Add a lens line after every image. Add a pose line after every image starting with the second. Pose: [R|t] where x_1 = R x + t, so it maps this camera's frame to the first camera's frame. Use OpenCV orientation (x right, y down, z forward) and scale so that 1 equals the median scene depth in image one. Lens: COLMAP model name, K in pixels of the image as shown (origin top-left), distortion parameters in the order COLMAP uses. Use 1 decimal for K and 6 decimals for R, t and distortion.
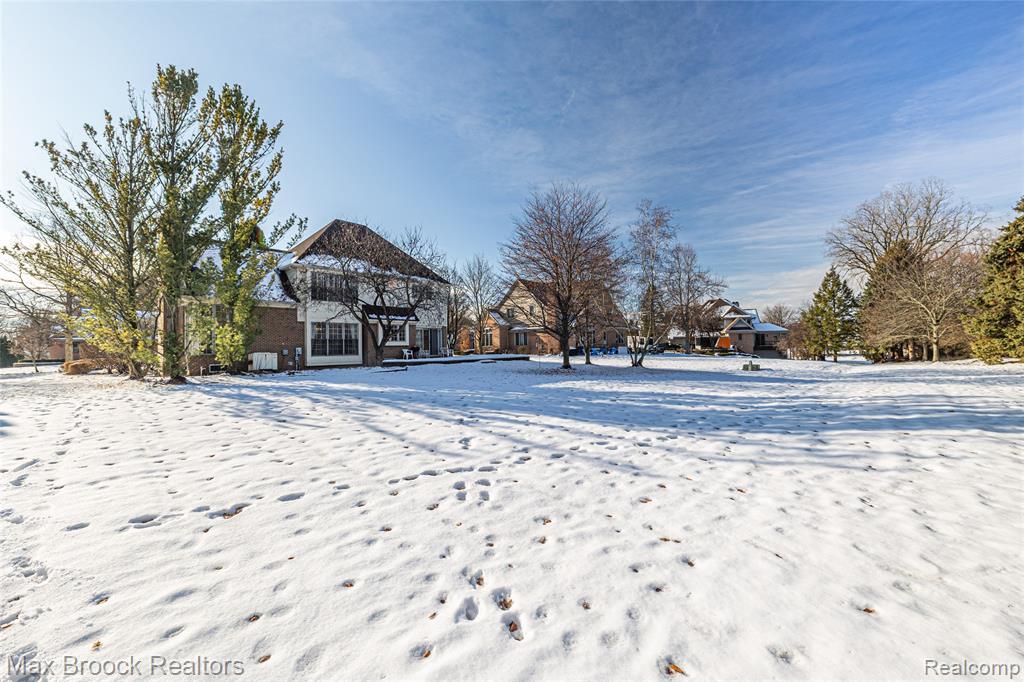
lens RADIAL K [[412.6, 0, 516.3], [0, 412.6, 339.5], [0, 0, 1]] dist [0.000157, -0.000046]
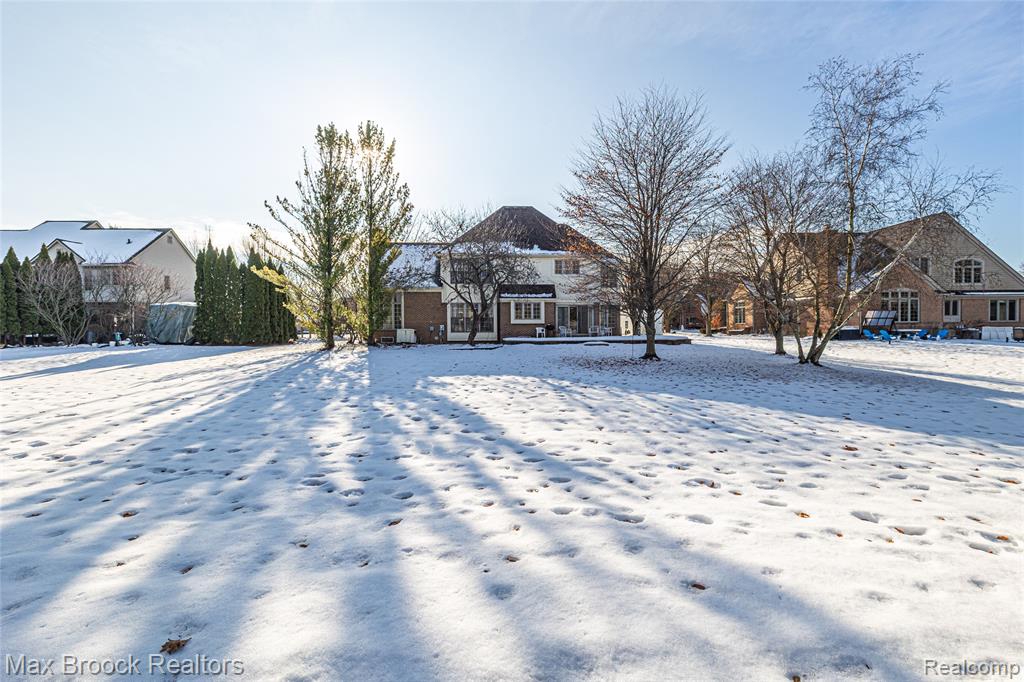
lens RADIAL K [[412.6, 0, 516.3], [0, 412.6, 339.5], [0, 0, 1]] dist [0.000157, -0.000046]
pose [[0.695372, 0.035953, -0.717750, 0.423345], [0.008222, 0.998284, 0.057971, -0.005058], [0.718602, -0.046212, 0.693884, 0.290927]]
